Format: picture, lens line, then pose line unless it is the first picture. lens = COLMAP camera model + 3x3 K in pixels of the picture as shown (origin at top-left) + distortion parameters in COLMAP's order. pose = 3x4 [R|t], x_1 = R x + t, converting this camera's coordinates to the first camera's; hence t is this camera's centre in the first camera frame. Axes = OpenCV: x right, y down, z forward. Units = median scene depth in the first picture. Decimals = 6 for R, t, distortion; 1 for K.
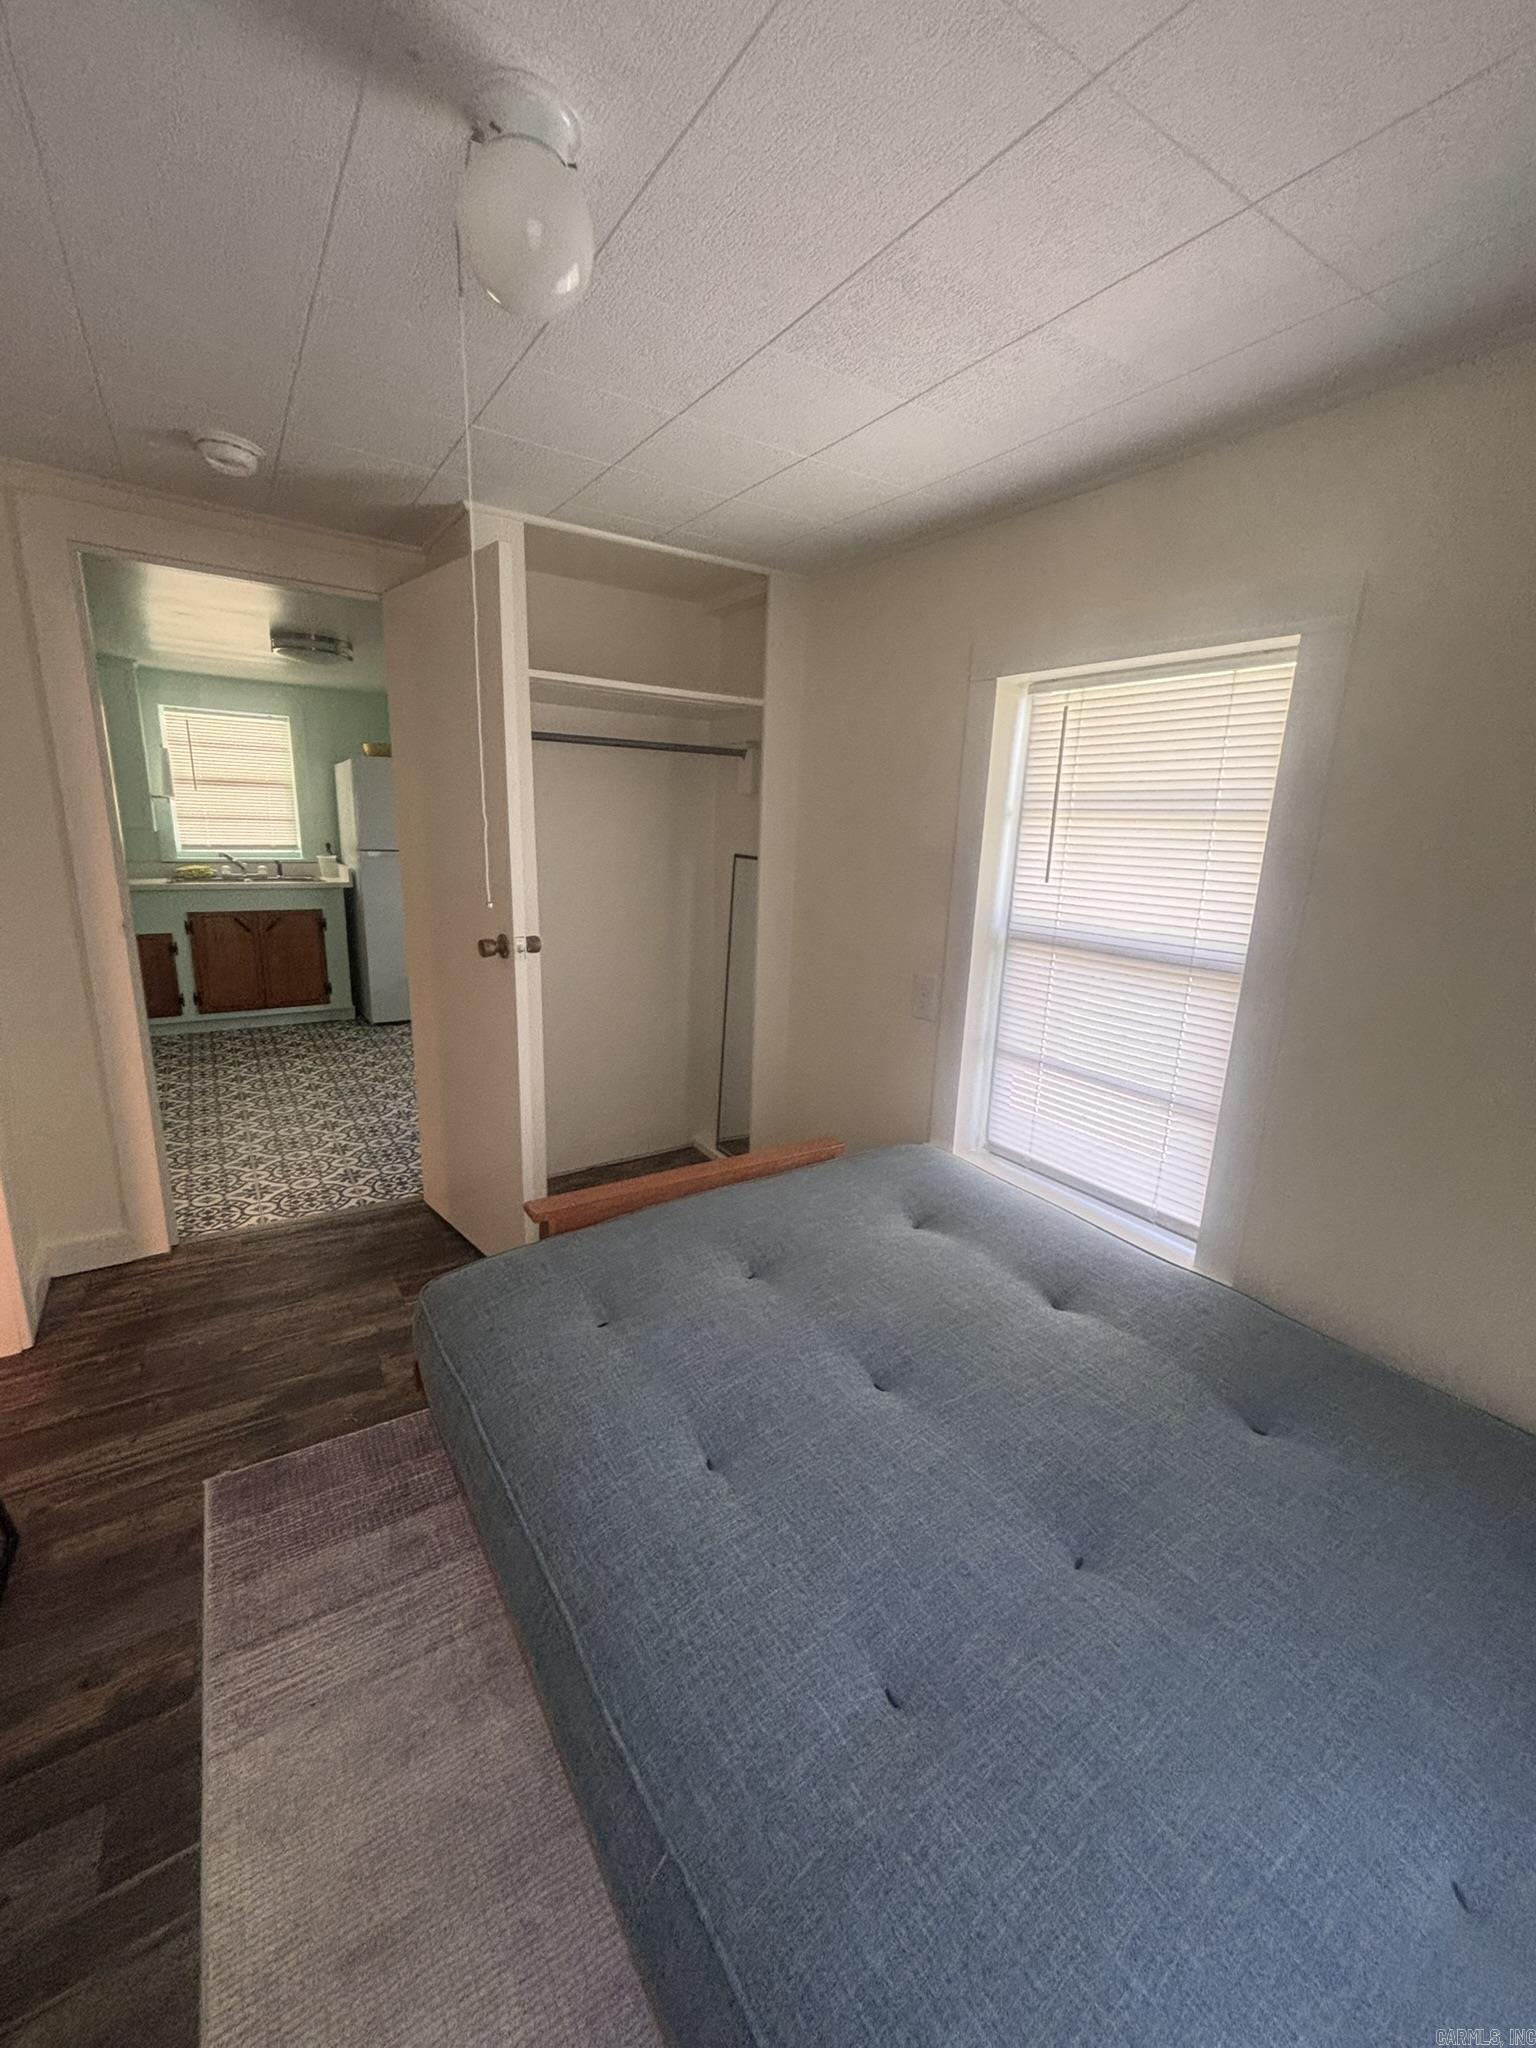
lens RADIAL K [[831.0, 0, 768.0], [0, 831.0, 1024.0], [0, 0, 1]] dist [-0.017284, 0.008865]
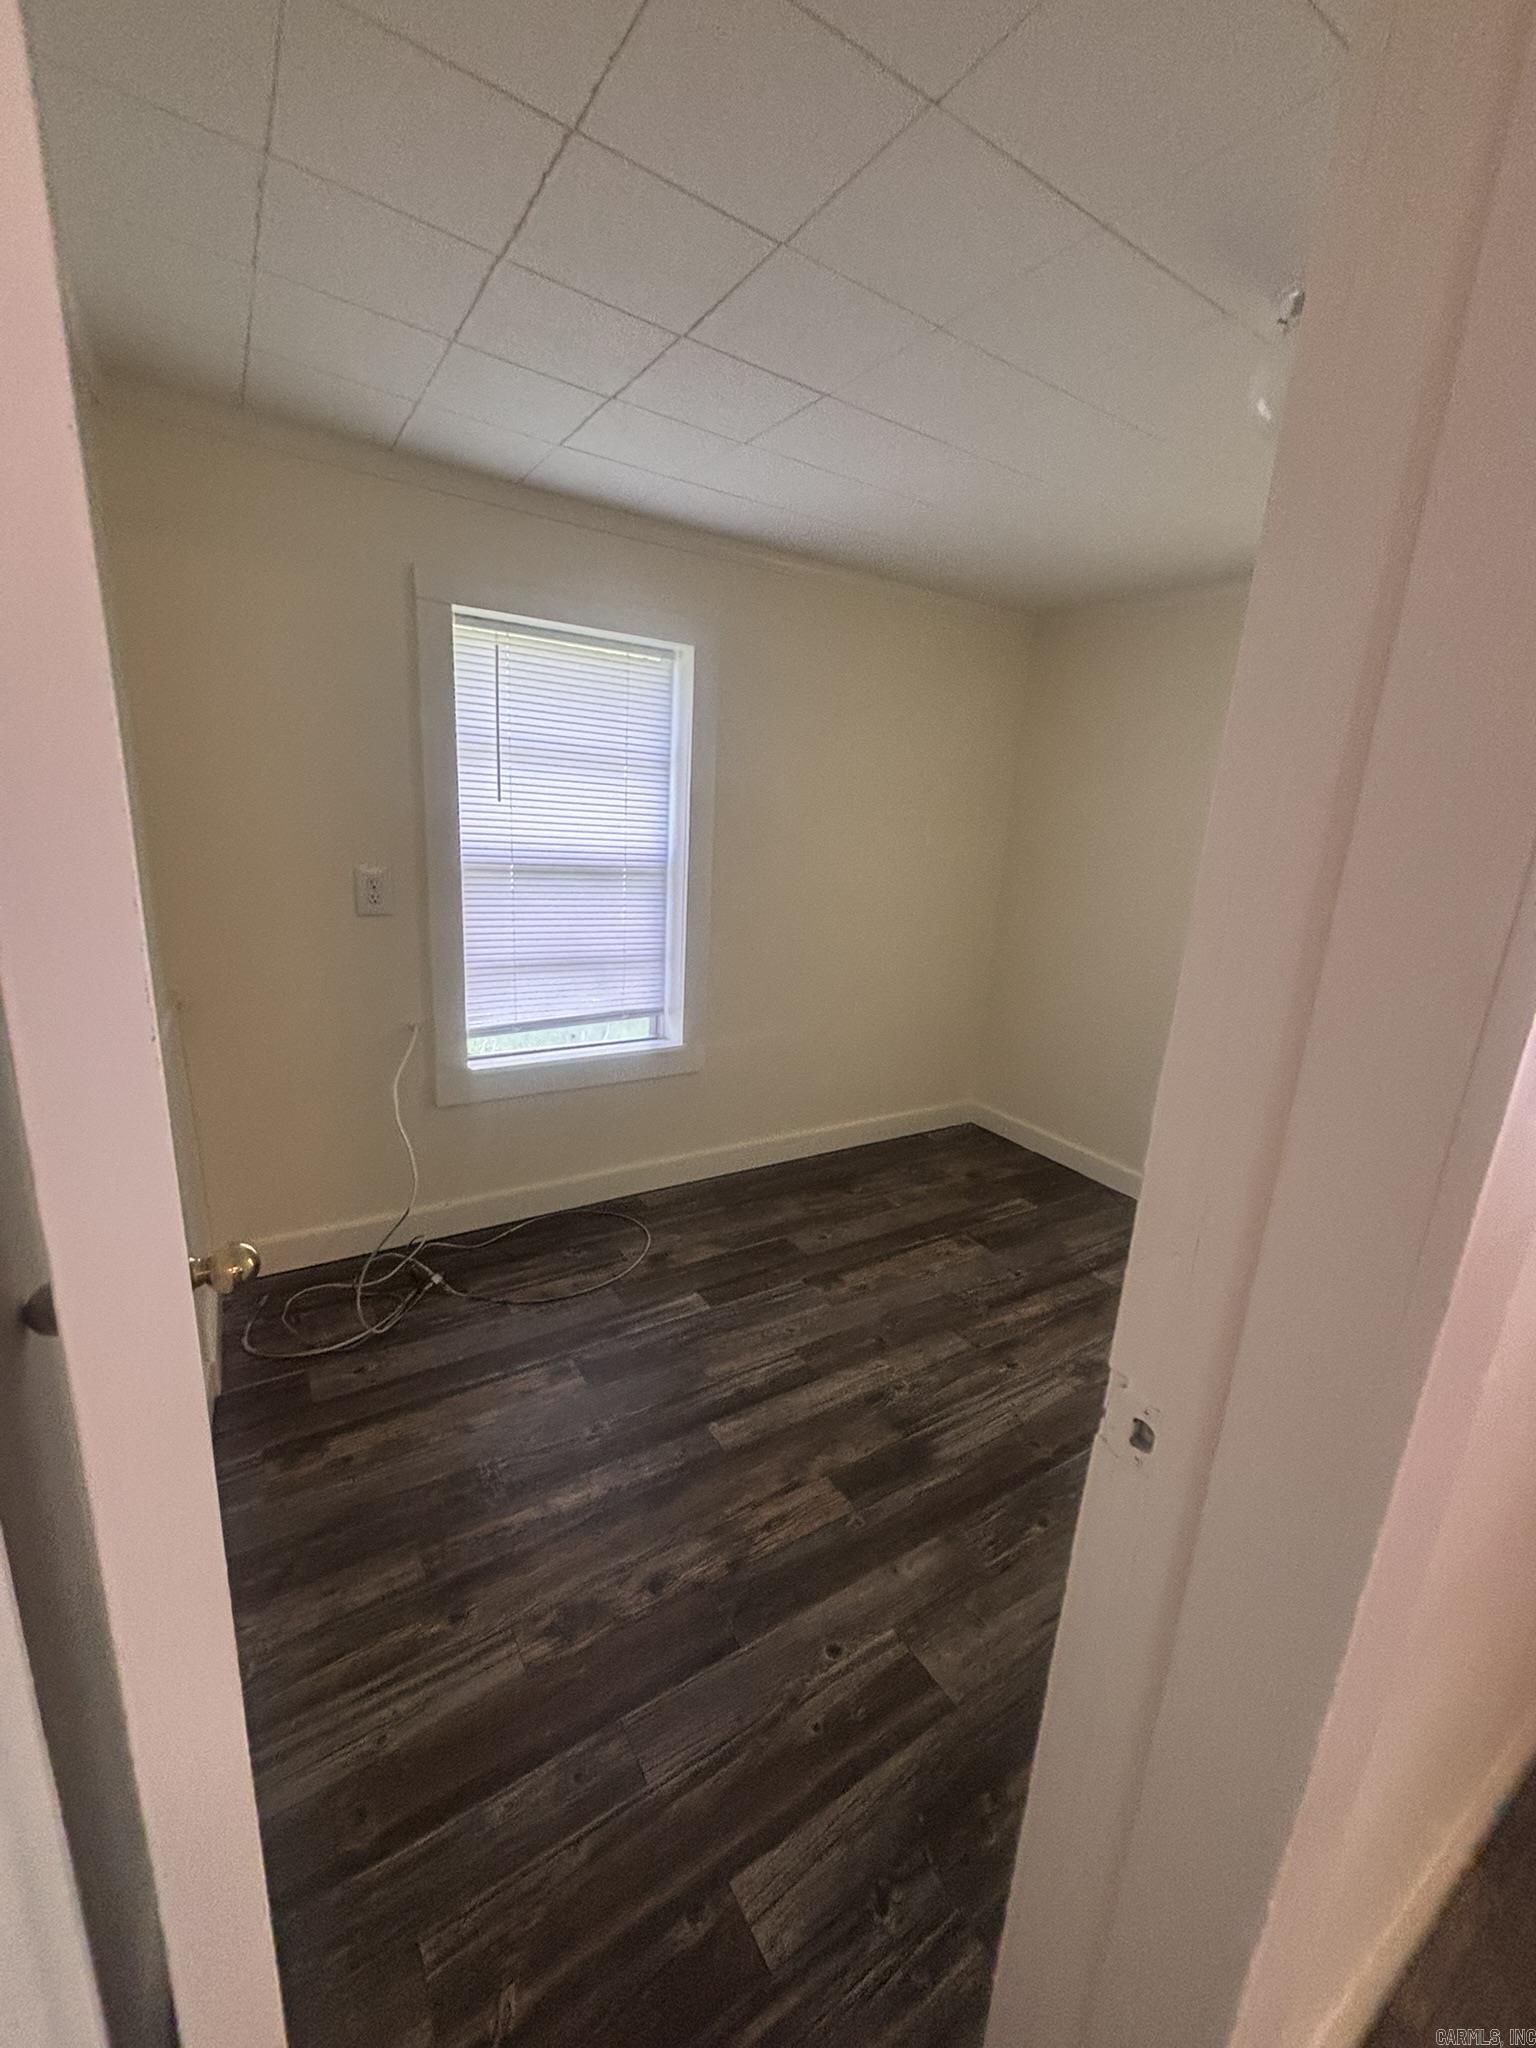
lens RADIAL K [[831.0, 0, 768.0], [0, 831.0, 1024.0], [0, 0, 1]] dist [-0.017284, 0.008865]
pose [[-0.995157, -0.096941, -0.016277, -0.451488], [-0.093126, 0.876778, 0.471792, -0.493467], [-0.031465, 0.471023, -0.881559, 2.024716]]
